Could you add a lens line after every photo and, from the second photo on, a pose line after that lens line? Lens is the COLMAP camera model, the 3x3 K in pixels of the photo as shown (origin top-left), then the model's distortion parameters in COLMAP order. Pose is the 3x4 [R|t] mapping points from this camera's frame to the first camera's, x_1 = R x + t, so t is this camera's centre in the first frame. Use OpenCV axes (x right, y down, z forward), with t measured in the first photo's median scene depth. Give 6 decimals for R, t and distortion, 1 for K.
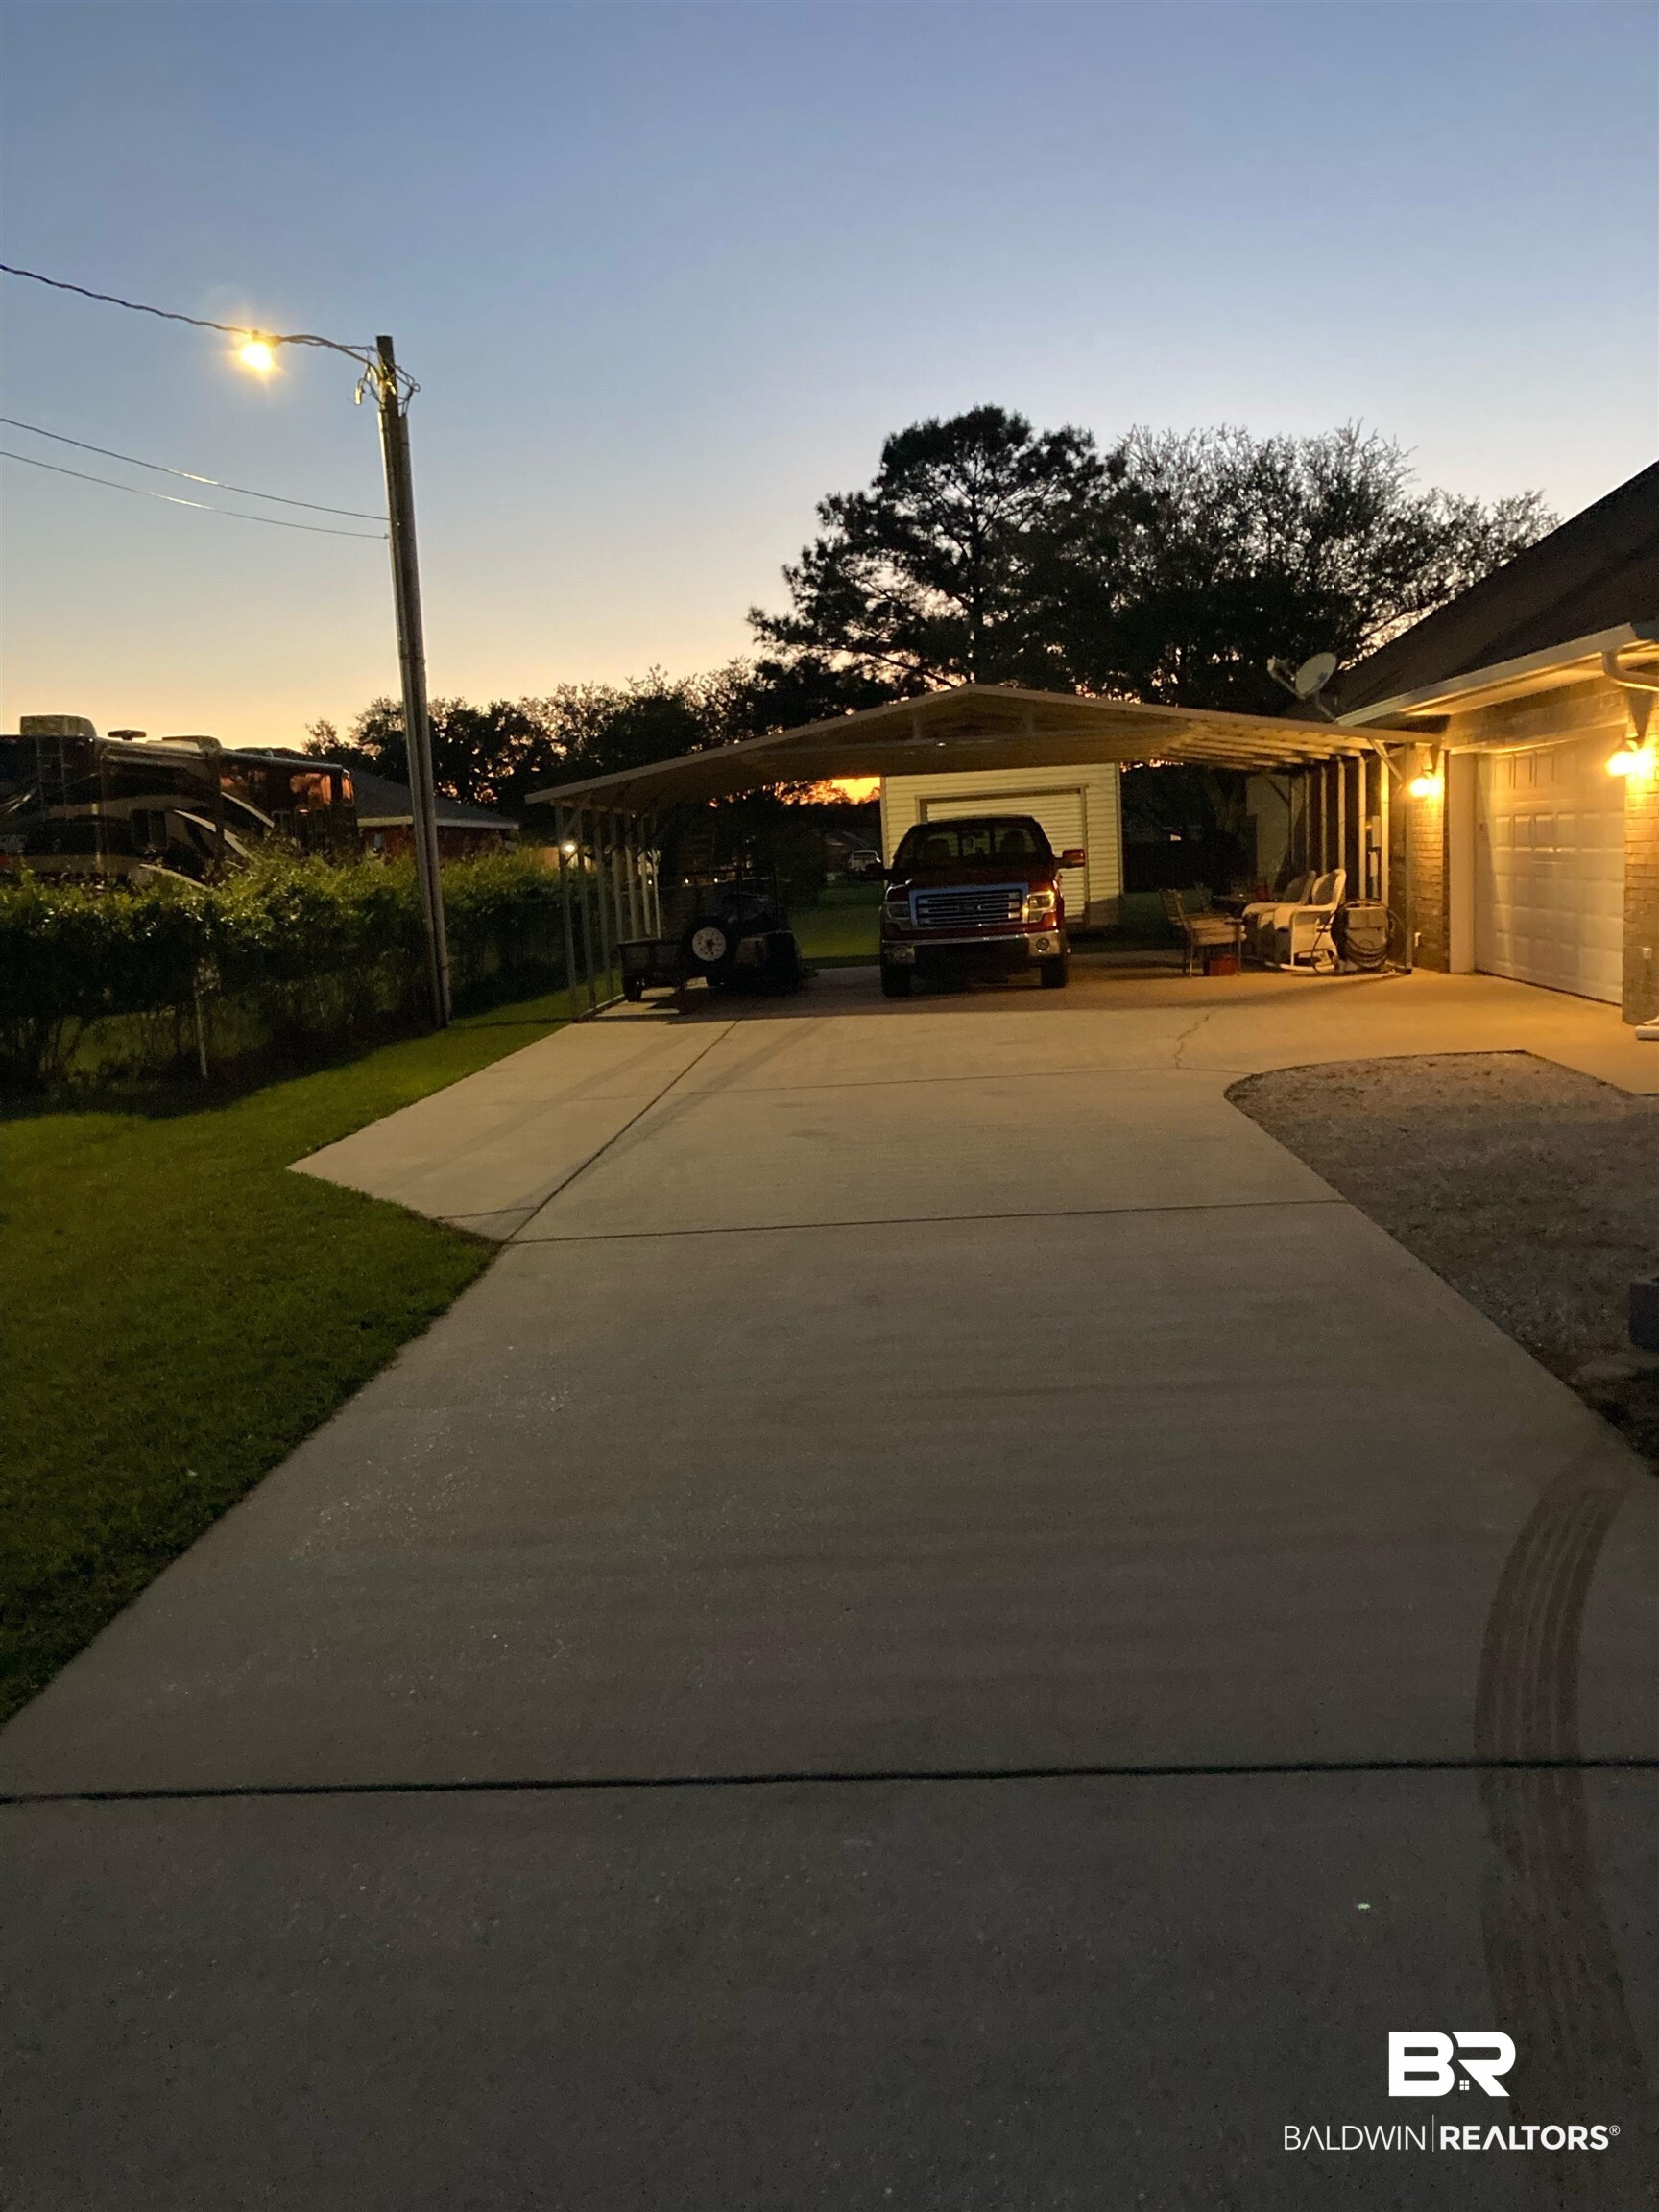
lens RADIAL K [[1818.7, 0, 829.5], [0, 1818.7, 1106.0], [0, 0, 1]] dist [-0.009005, 0.084340]
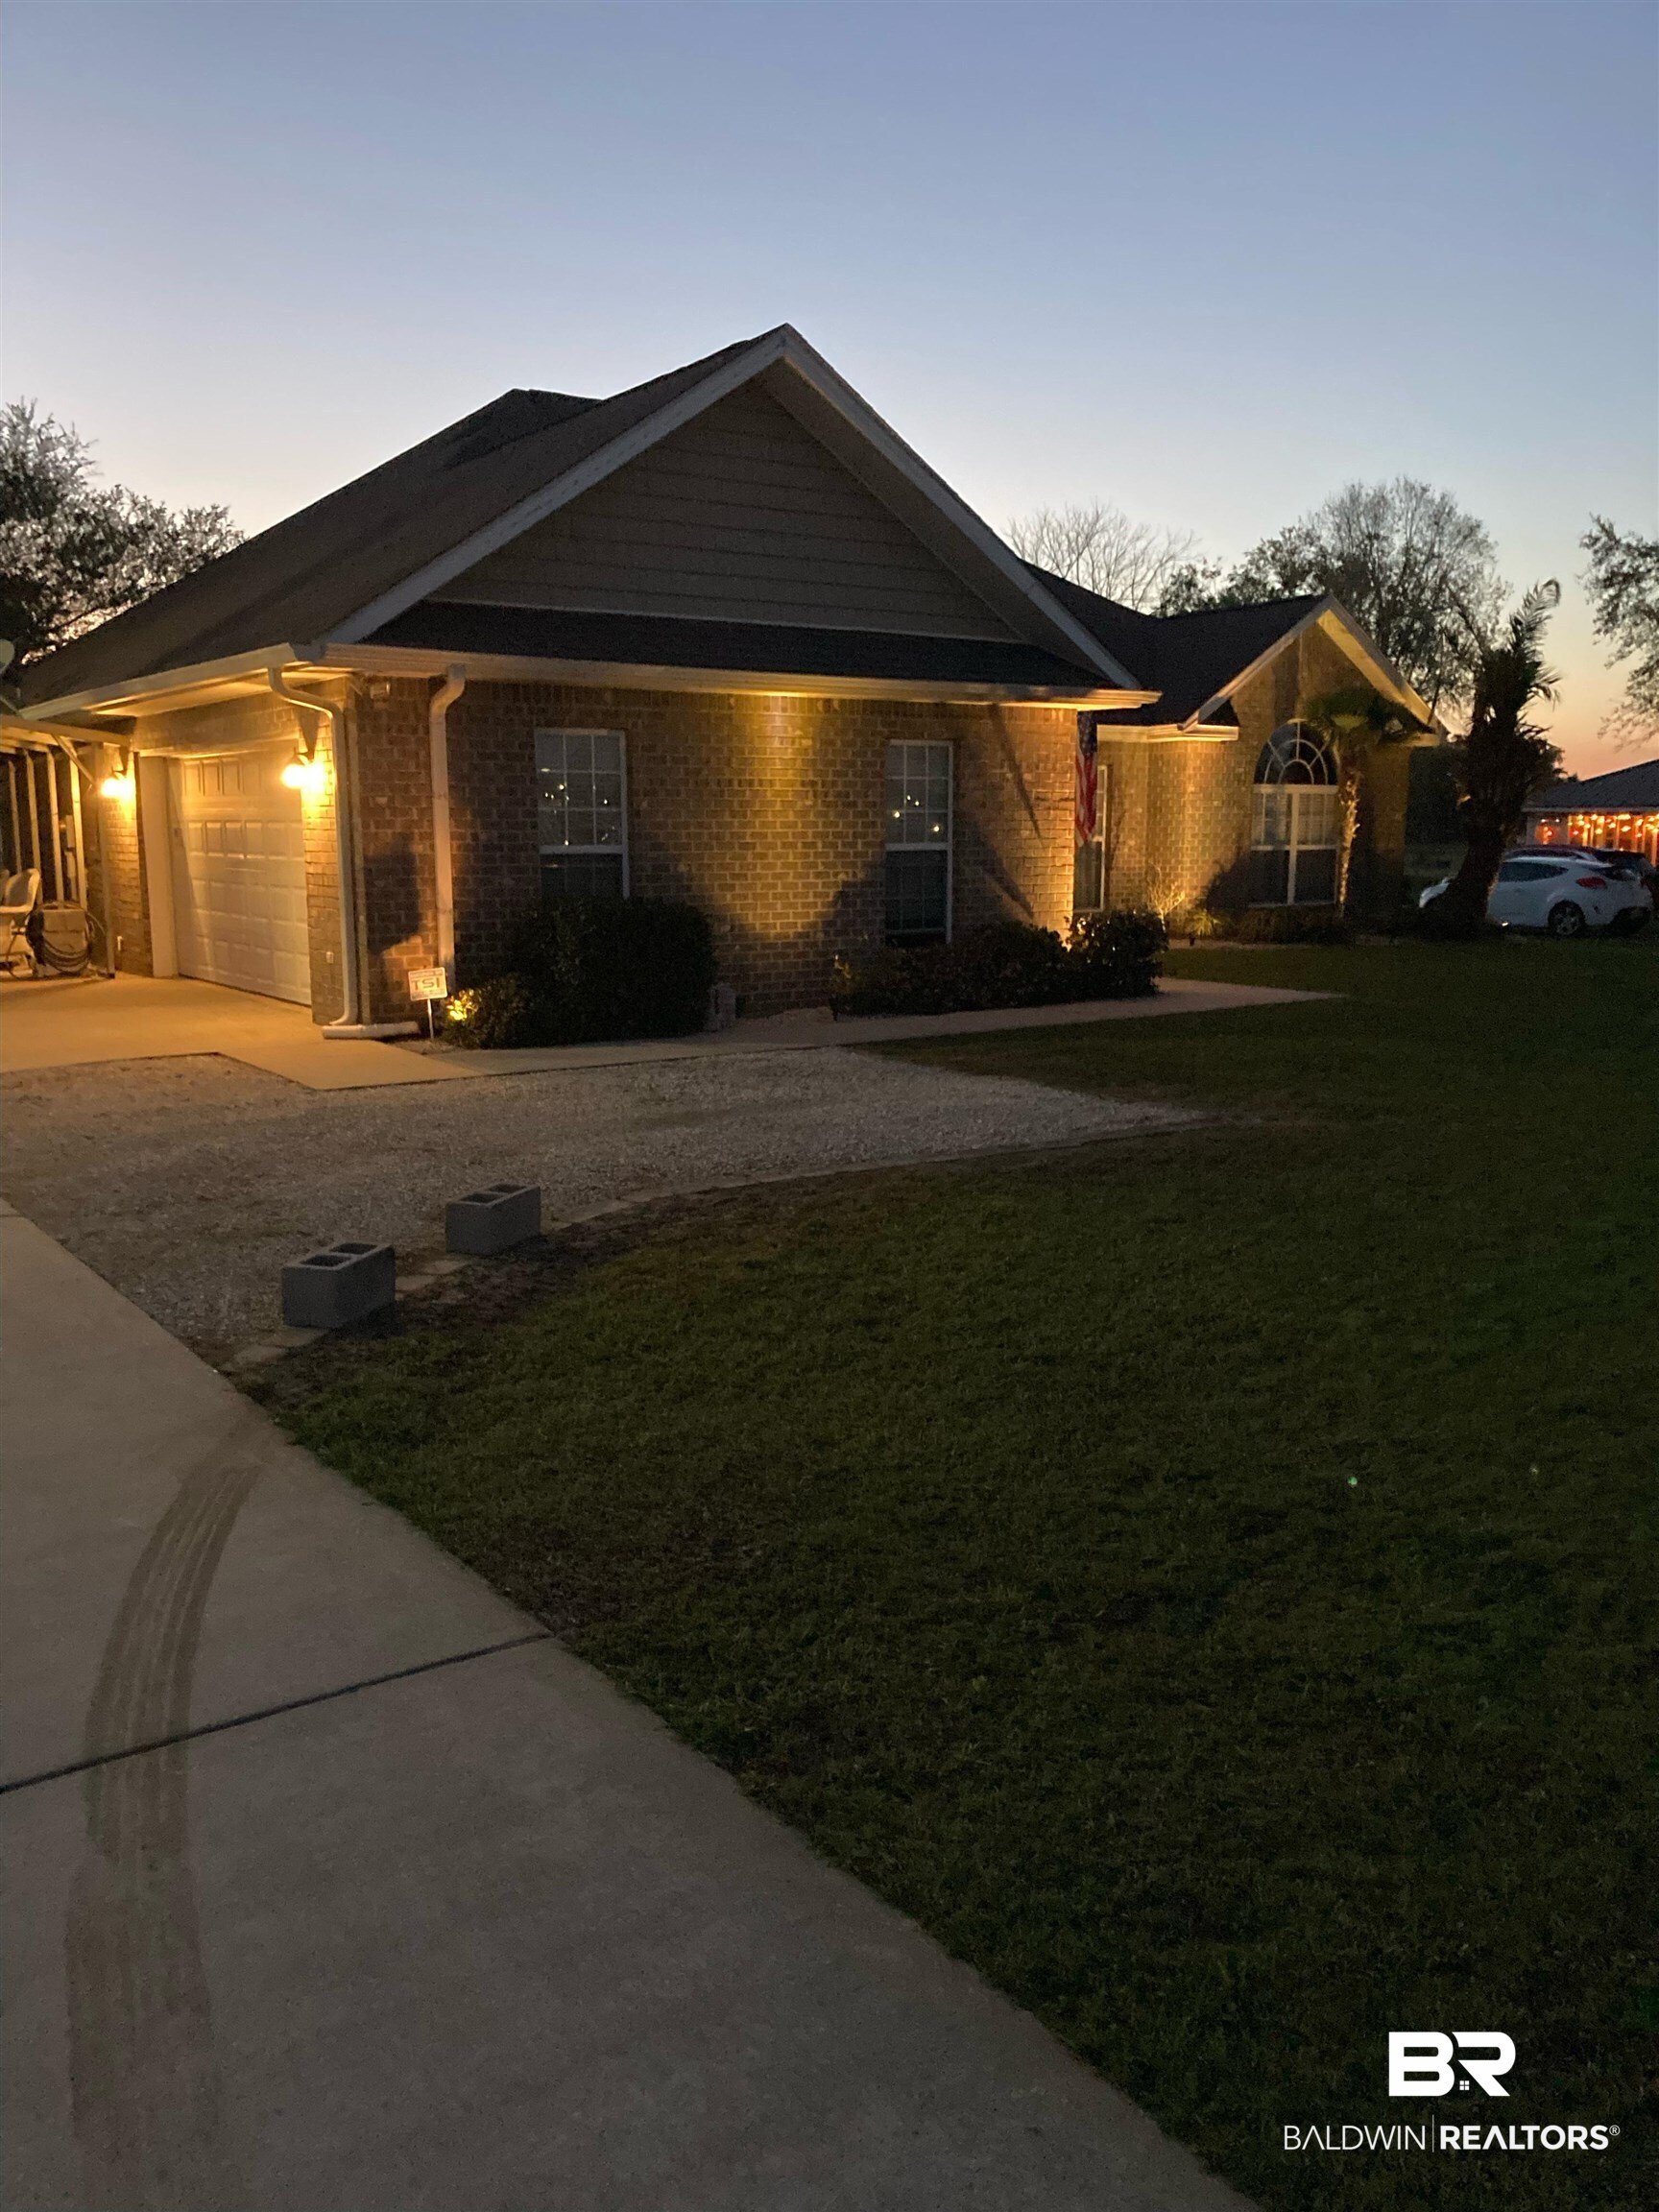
lens RADIAL K [[1818.7, 0, 829.5], [0, 1818.7, 1106.0], [0, 0, 1]] dist [-0.009005, 0.084340]
pose [[0.788529, -0.049905, 0.612969, 0.020432], [0.051838, 0.998549, 0.014612, 0.001950], [-0.612808, 0.020253, 0.789972, -0.011124]]
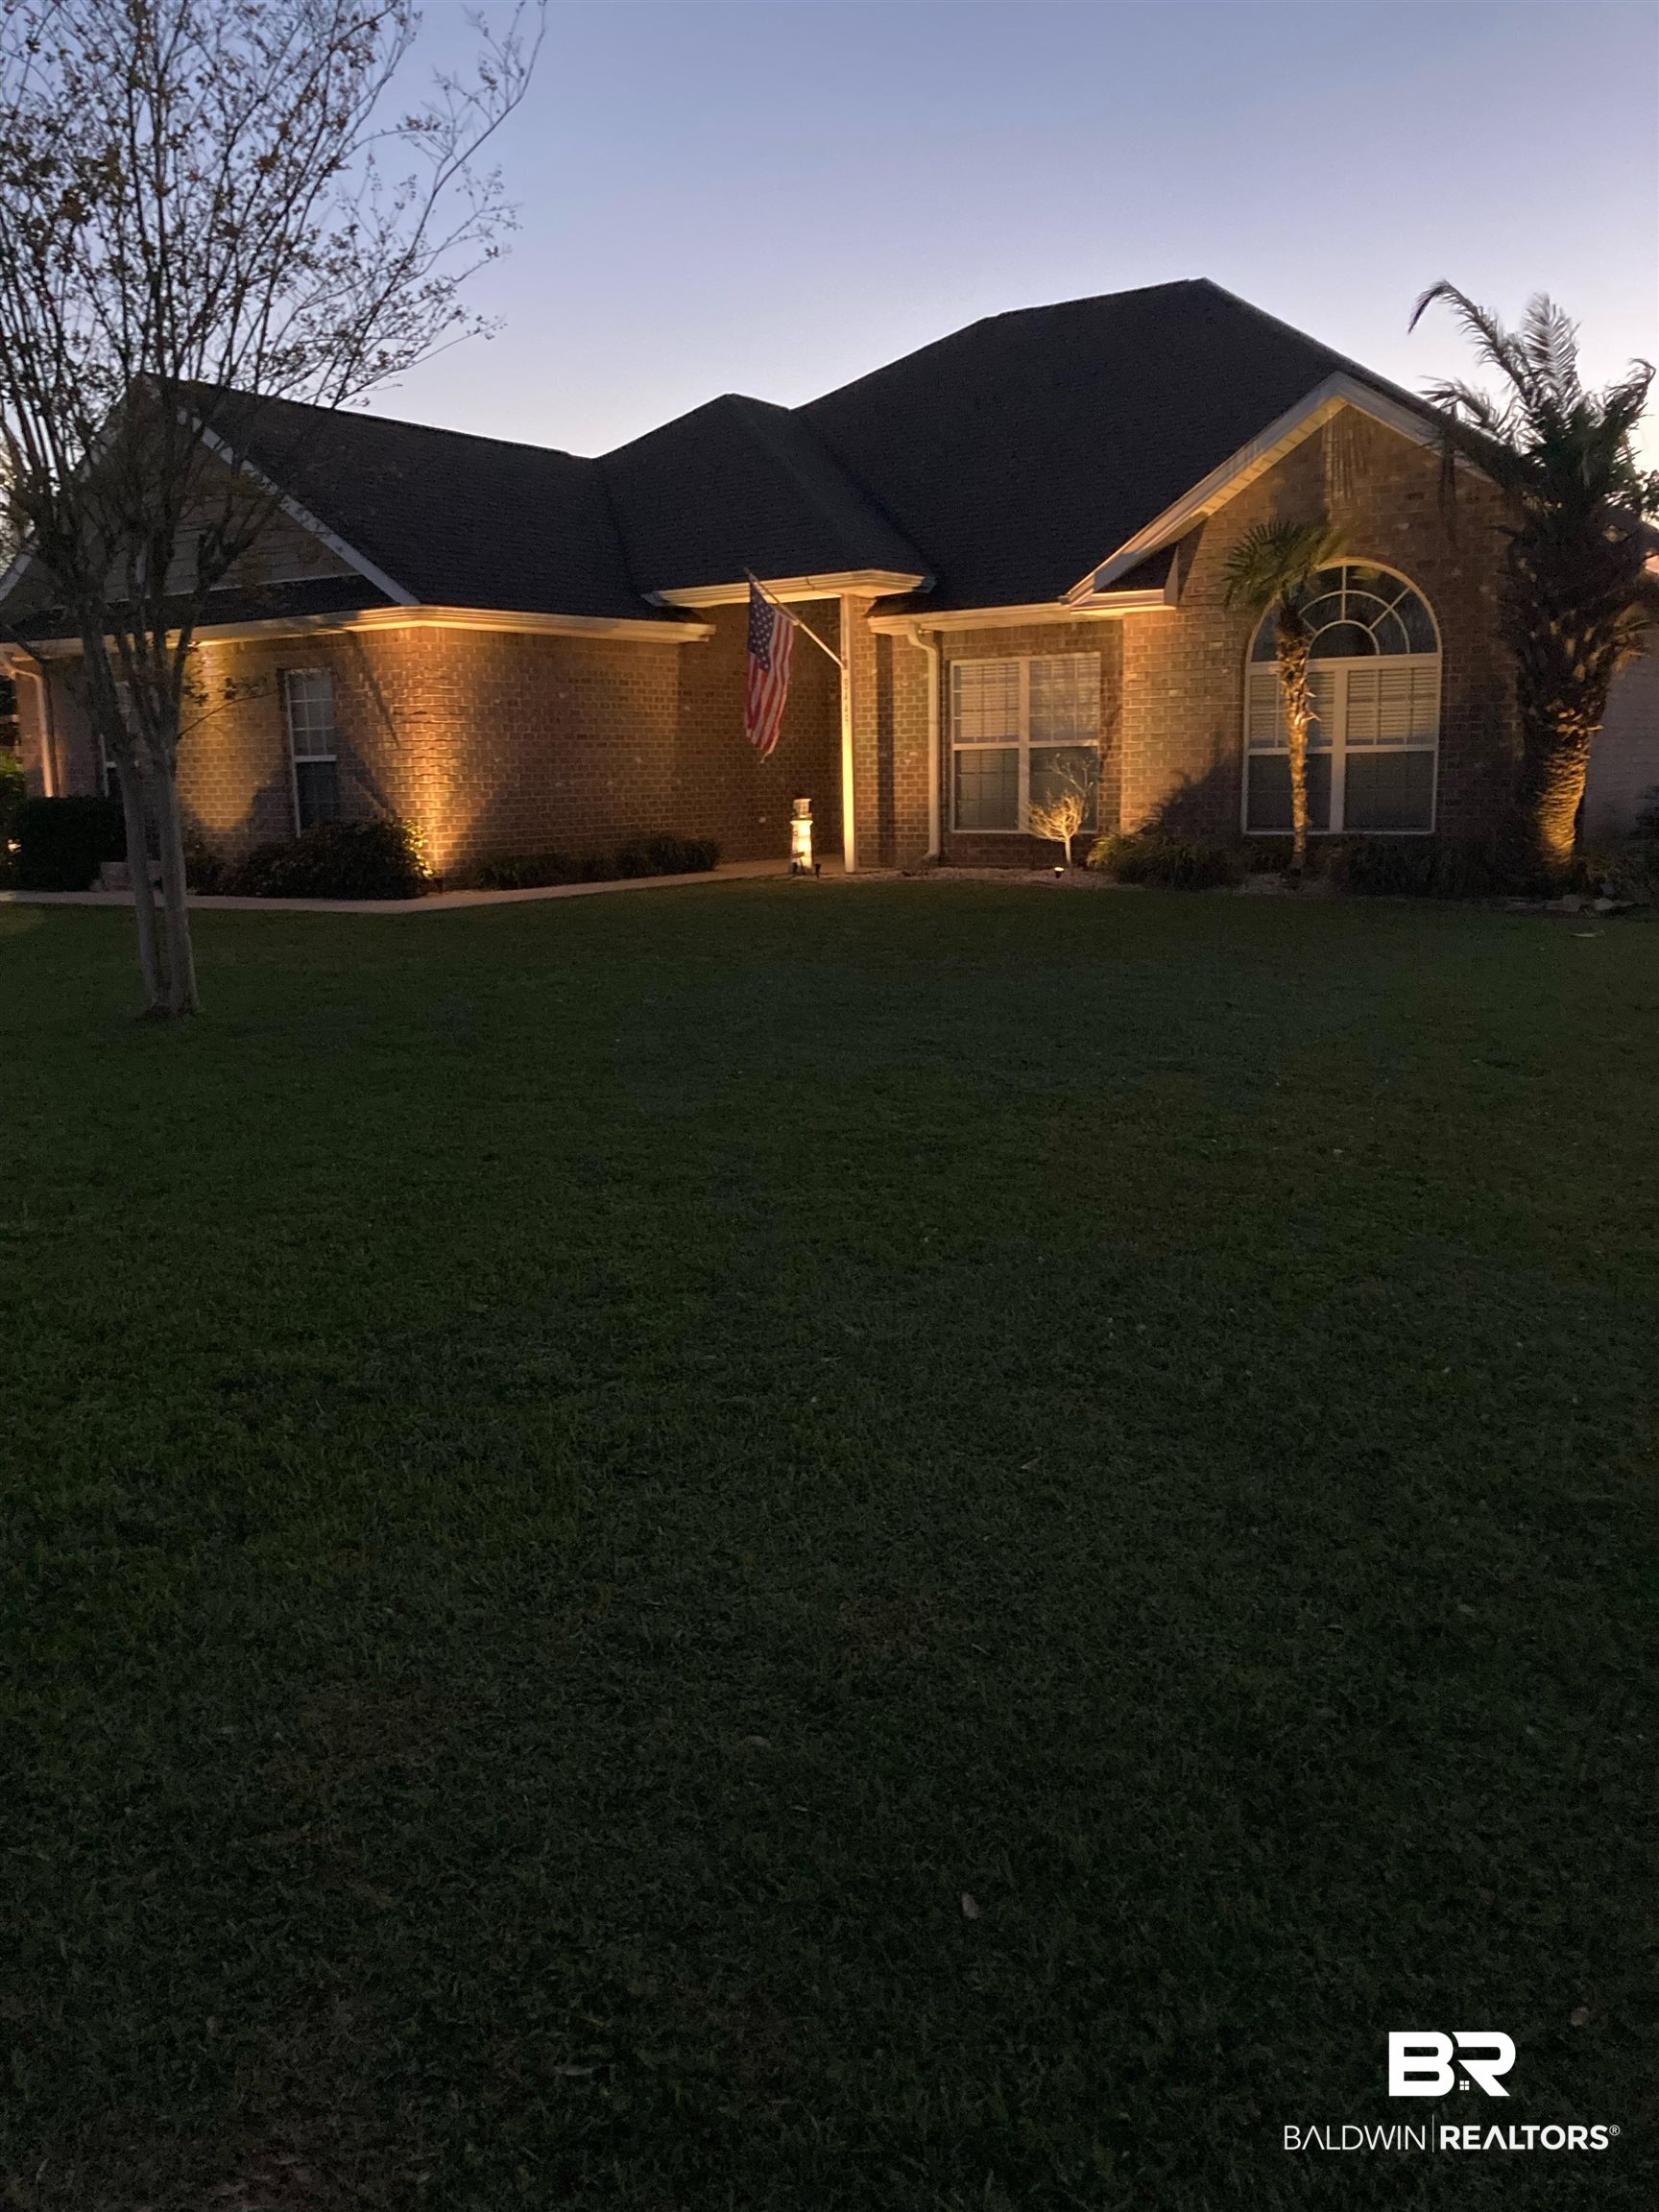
lens RADIAL K [[1818.7, 0, 829.5], [0, 1818.7, 1106.0], [0, 0, 1]] dist [-0.009005, 0.084340]
pose [[0.856665, 0.122507, -0.501116, 1.696550], [-0.092390, 0.992122, 0.084601, -0.031475], [0.507533, -0.026177, 0.861235, -0.123387]]
